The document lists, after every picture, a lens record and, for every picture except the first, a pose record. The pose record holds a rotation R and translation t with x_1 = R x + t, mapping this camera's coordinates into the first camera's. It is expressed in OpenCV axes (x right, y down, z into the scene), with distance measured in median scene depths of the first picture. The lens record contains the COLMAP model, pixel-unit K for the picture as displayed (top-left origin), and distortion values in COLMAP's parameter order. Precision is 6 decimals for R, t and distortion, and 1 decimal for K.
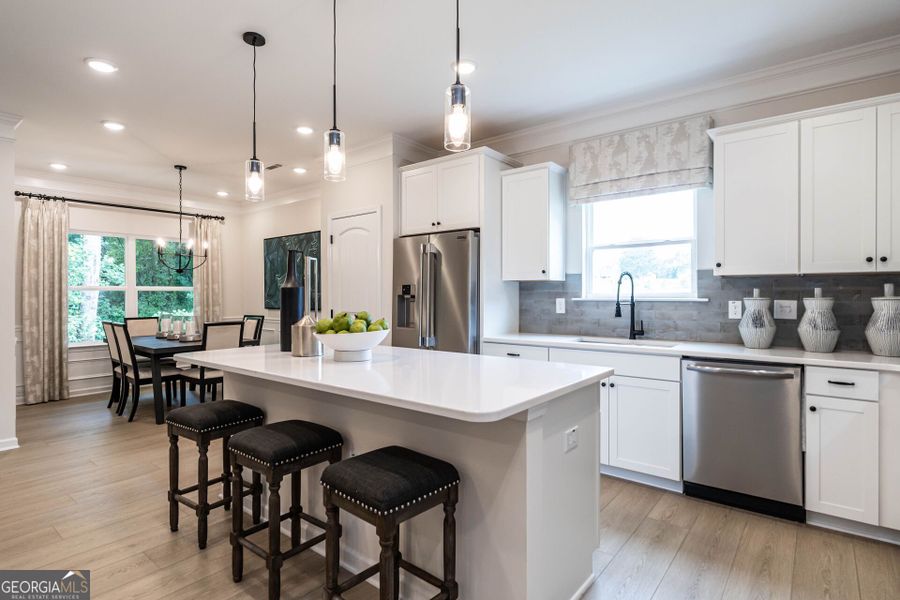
lens RADIAL K [[460.1, 0, 449.5], [0, 460.1, 295.0], [0, 0, 1]] dist [-0.006003, -0.000682]
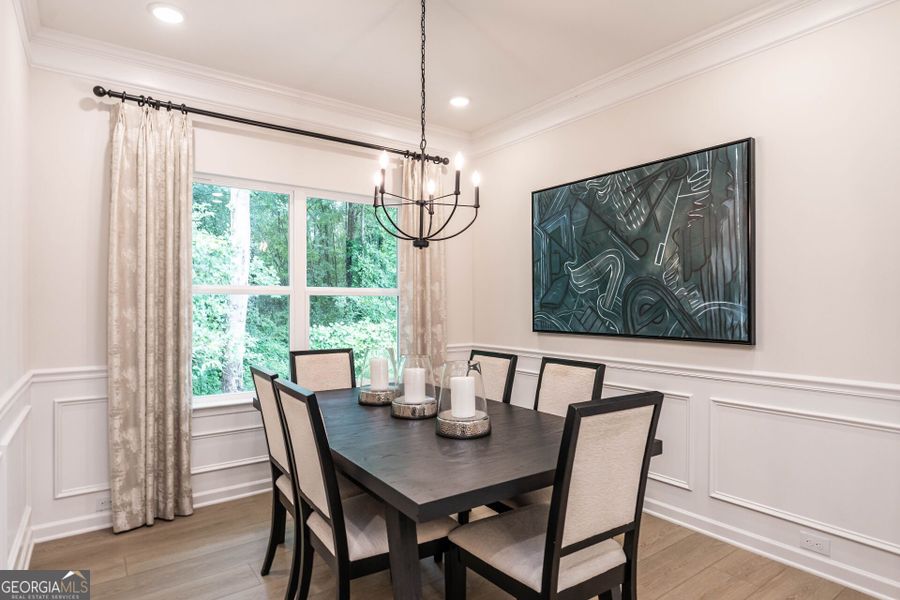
lens RADIAL K [[499.7, 0, 452.4], [0, 499.7, 304.0], [0, 0, 1]] dist [-0.007216, 0.002545]
pose [[0.964984, 0.003453, -0.262288, -0.431213], [-0.003461, 0.999994, 0.000433, -0.000230], [0.262288, 0.000490, 0.964990, 0.568847]]
